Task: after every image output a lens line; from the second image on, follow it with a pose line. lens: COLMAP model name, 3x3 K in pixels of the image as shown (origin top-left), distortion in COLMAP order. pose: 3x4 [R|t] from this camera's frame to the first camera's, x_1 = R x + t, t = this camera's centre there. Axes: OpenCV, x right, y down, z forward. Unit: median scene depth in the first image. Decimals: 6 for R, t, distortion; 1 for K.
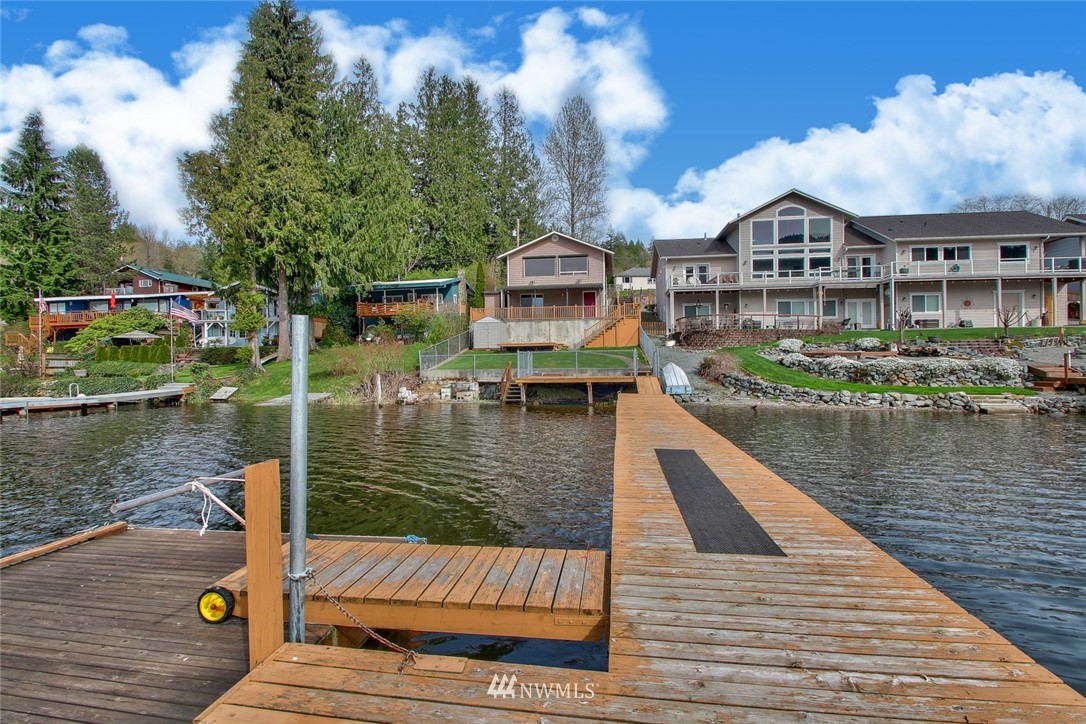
lens RADIAL K [[506.7, 0, 538.6], [0, 506.7, 367.6], [0, 0, 1]] dist [0.002654, -0.013571]
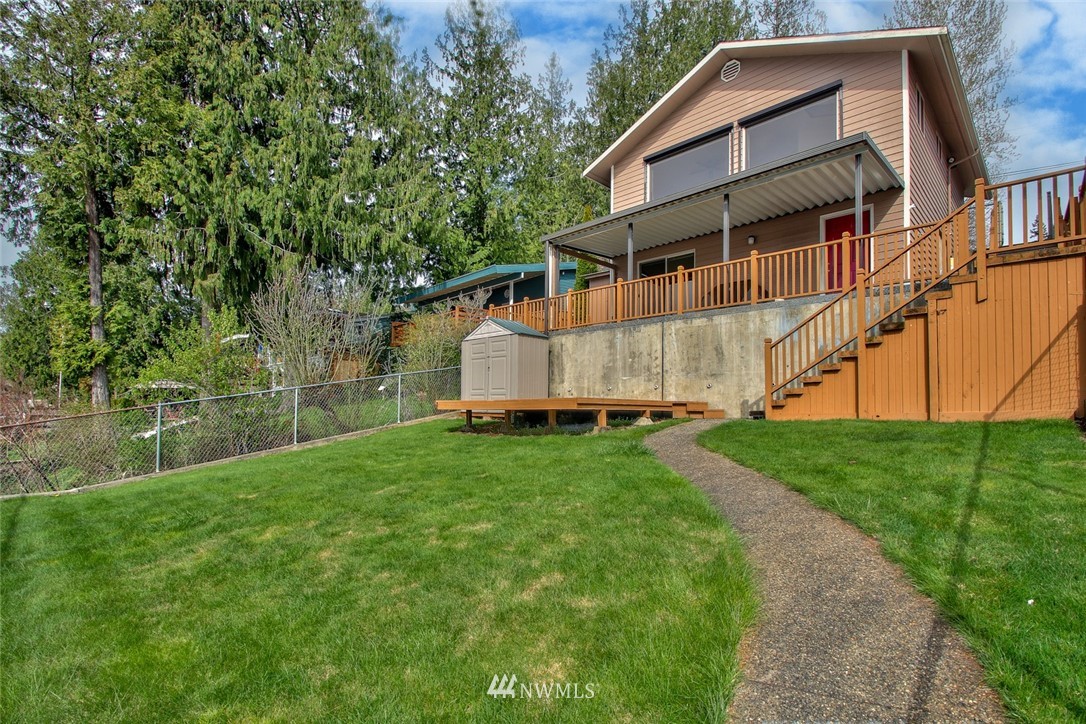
lens RADIAL K [[512.4, 0, 576.9], [0, 512.4, 395.8], [0, 0, 1]] dist [0.001841, -0.013851]
pose [[0.827689, 0.003498, -0.561176, 0.144777], [-0.018266, 0.999619, -0.020710, -0.042831], [0.560889, 0.027392, 0.827438, 0.727539]]
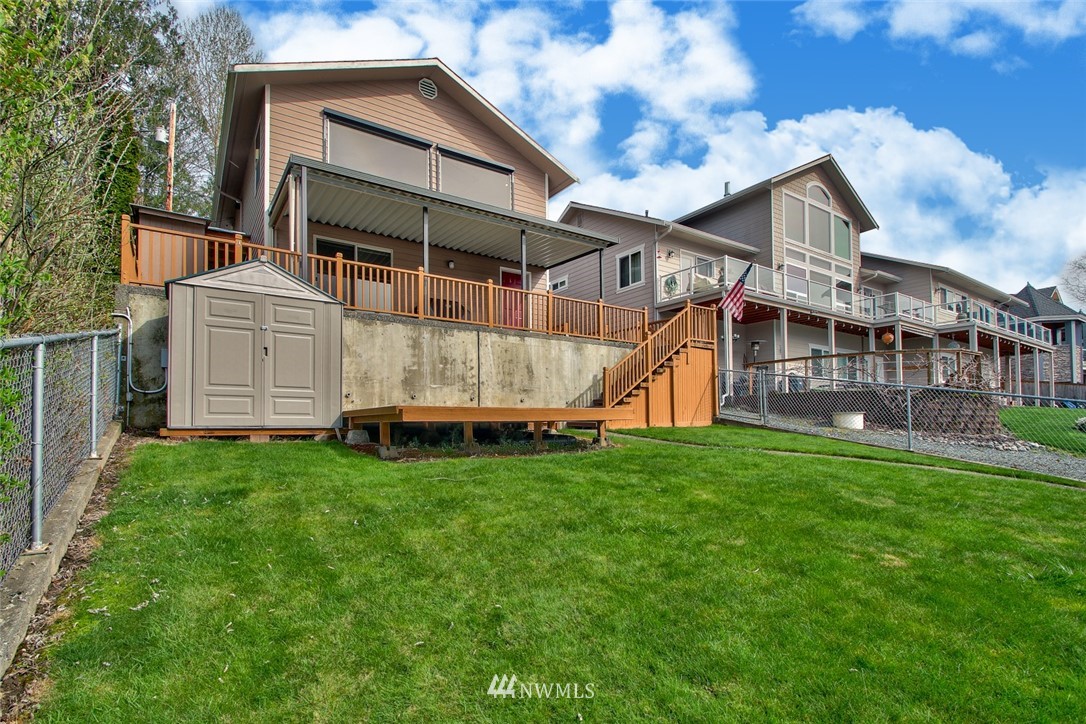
lens RADIAL K [[508.8, 0, 495.2], [0, 508.8, 410.8], [0, 0, 1]] dist [0.000478, -0.013669]
pose [[0.761474, 0.028308, 0.647577, -0.151623], [-0.001937, 0.999141, -0.041399, -0.036695], [-0.648193, 0.030270, 0.760875, 0.778079]]
